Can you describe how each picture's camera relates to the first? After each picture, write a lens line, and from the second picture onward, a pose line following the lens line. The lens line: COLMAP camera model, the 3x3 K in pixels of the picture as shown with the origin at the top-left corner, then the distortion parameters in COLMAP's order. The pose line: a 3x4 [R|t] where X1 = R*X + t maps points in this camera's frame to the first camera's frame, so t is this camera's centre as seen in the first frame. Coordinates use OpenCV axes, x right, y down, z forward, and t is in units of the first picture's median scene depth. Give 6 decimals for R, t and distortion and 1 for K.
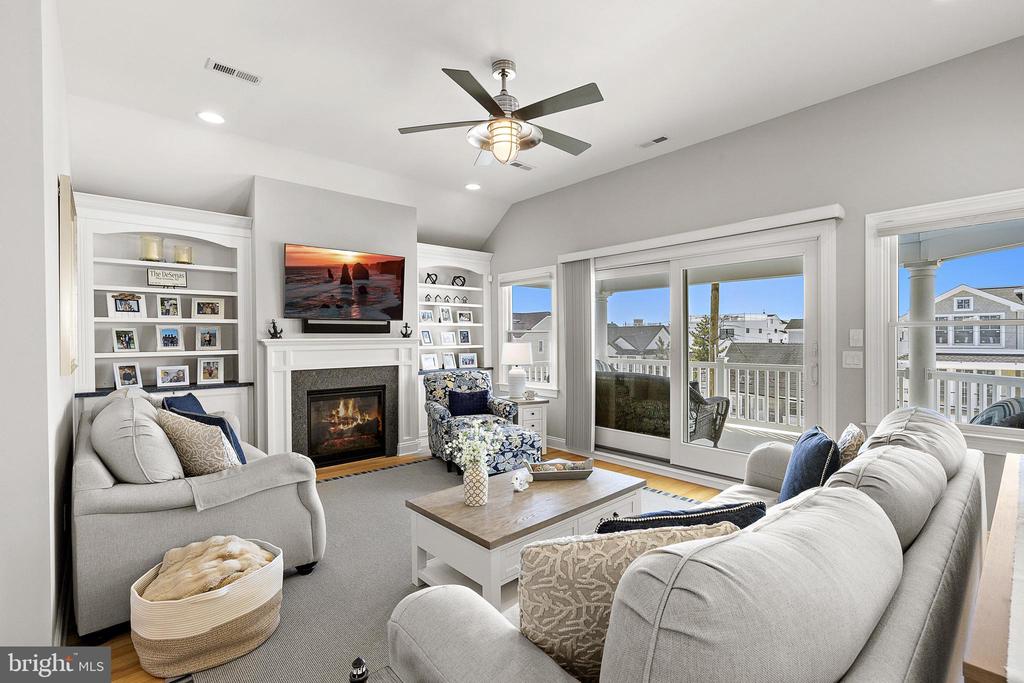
lens RADIAL K [[465.0, 0, 512.0], [0, 465.0, 341.5], [0, 0, 1]] dist [-0.001260, -0.000160]
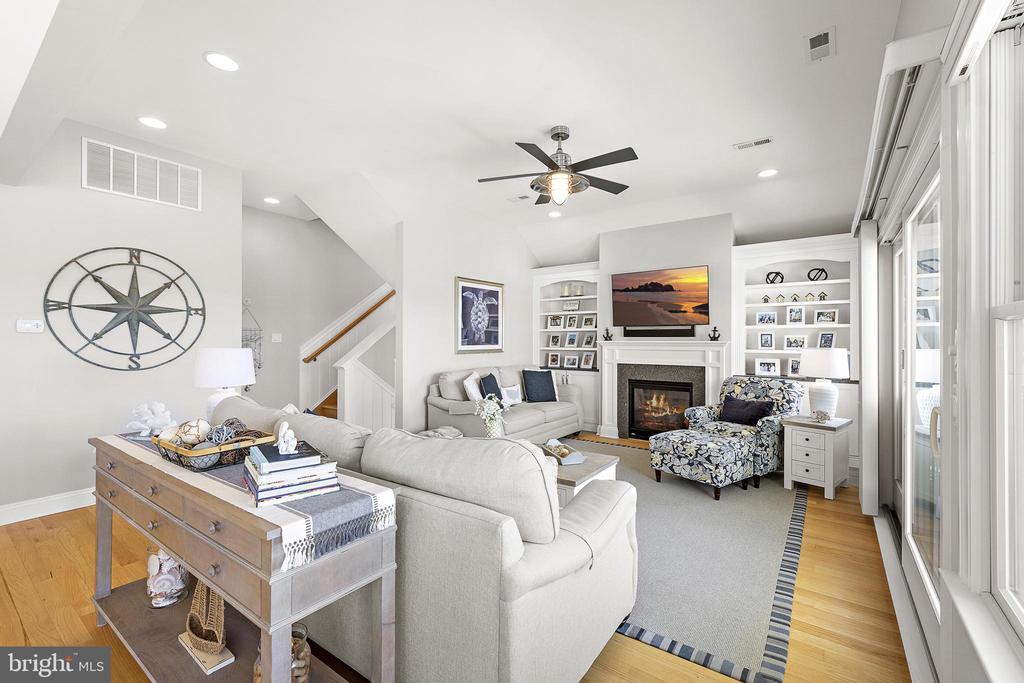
lens RADIAL K [[433.9, 0, 517.4], [0, 433.9, 335.8], [0, 0, 1]] dist [0.000889, -0.000234]
pose [[0.220123, -0.002297, -0.975469, 0.777655], [-0.012460, 0.999909, -0.005166, -0.011118], [0.975393, 0.013292, 0.220074, 0.429069]]
